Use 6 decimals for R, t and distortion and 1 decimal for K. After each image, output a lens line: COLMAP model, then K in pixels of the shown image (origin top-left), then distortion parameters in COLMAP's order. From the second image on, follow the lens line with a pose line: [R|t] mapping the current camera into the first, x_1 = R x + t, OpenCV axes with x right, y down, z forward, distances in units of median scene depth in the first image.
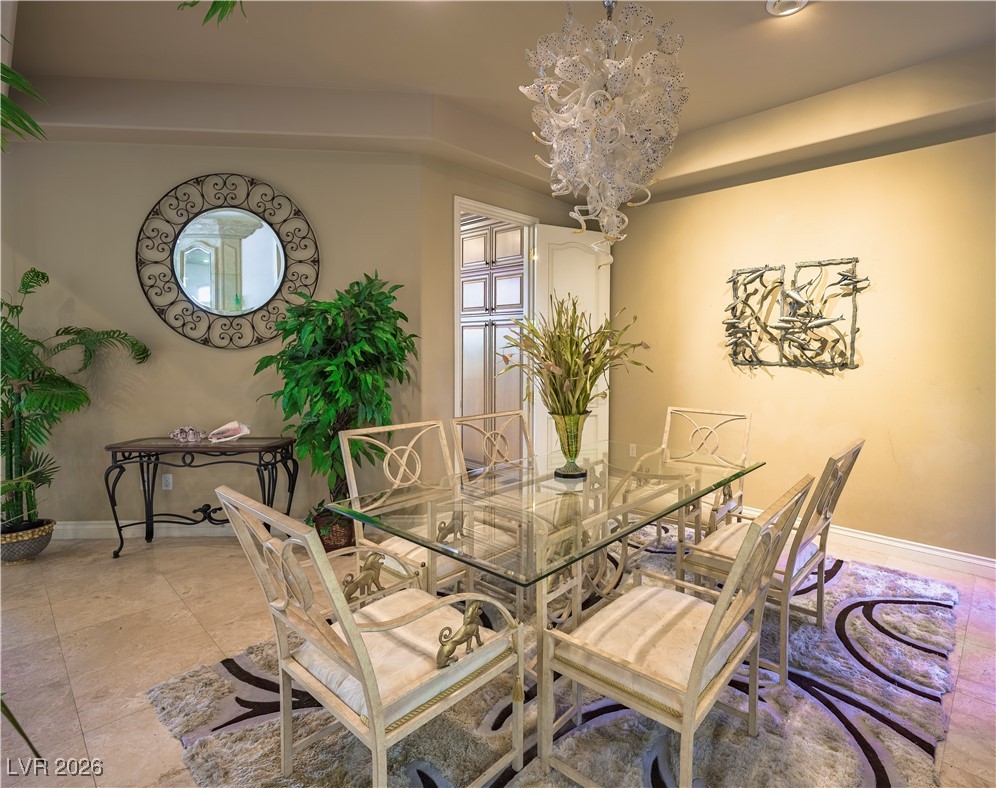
lens RADIAL K [[501.7, 0, 583.1], [0, 501.7, 369.1], [0, 0, 1]] dist [-0.000795, -0.000021]
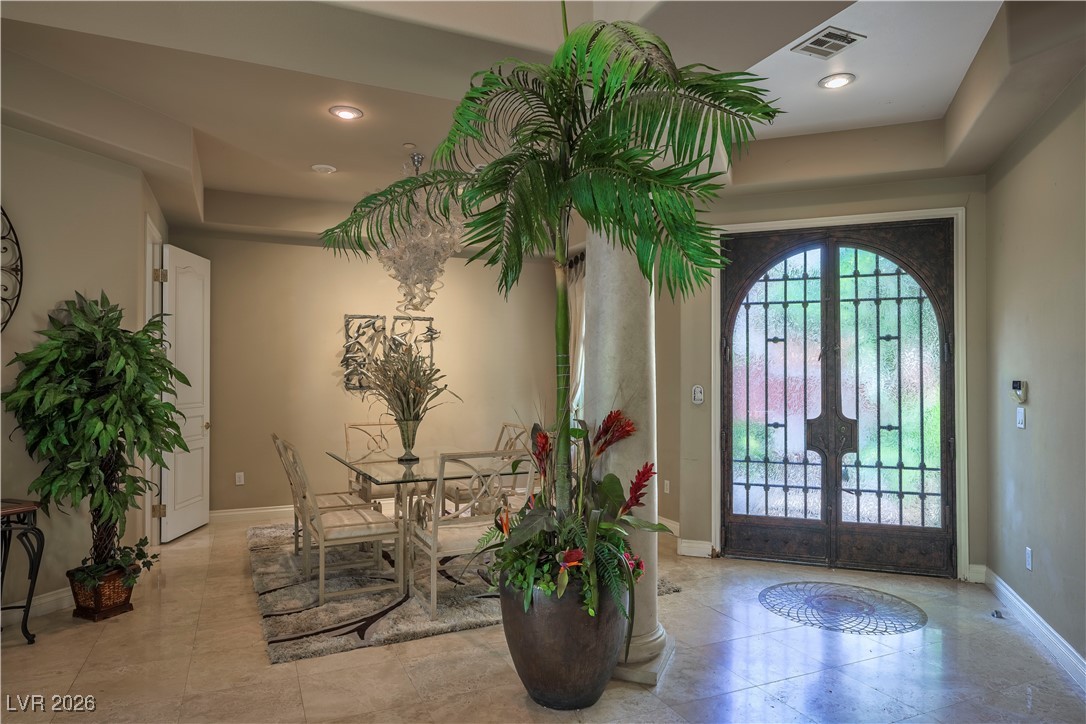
lens RADIAL K [[687.2, 0, 543.0], [0, 687.2, 362.0], [0, 0, 1]] dist [-0.000159, 0.002137]
pose [[0.422899, 0.010642, 0.906115, -1.177549], [0.040889, 0.998688, -0.030813, -0.005389], [-0.905254, 0.050081, 0.421909, -0.189722]]
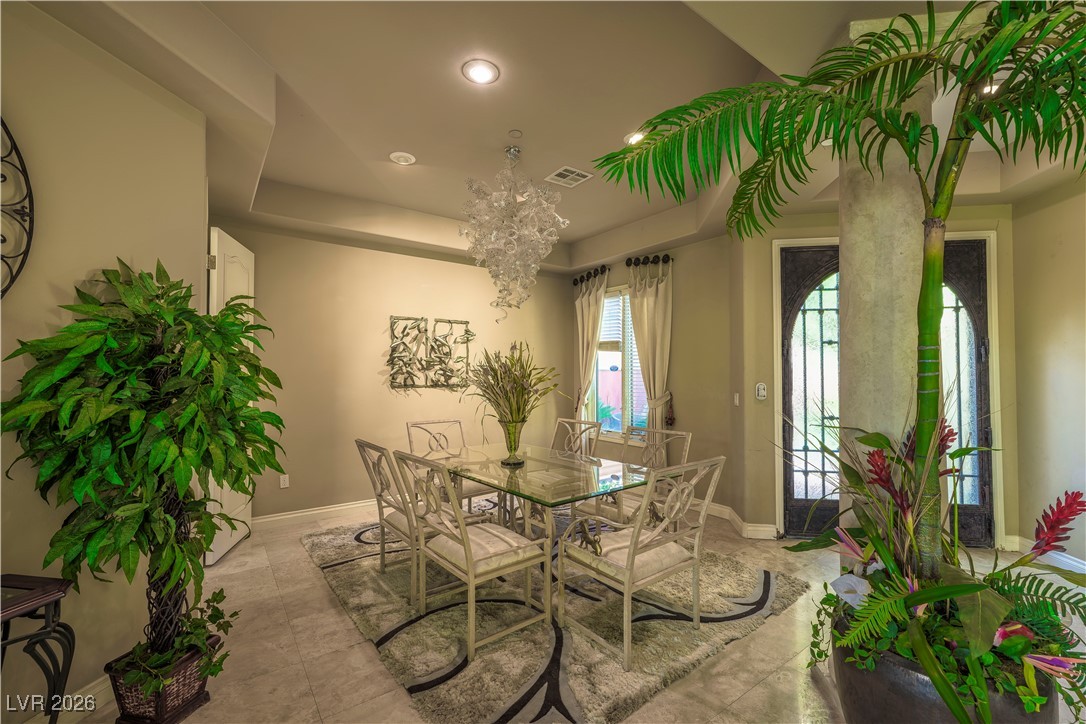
lens RADIAL K [[467.6, 0, 542.9], [0, 467.6, 360.4], [0, 0, 1]] dist [0.000511, -0.000289]
pose [[0.218314, 0.020770, 0.975657, -0.893725], [0.043832, 0.998556, -0.031065, -0.029006], [-0.974894, 0.049547, 0.217089, 0.400217]]
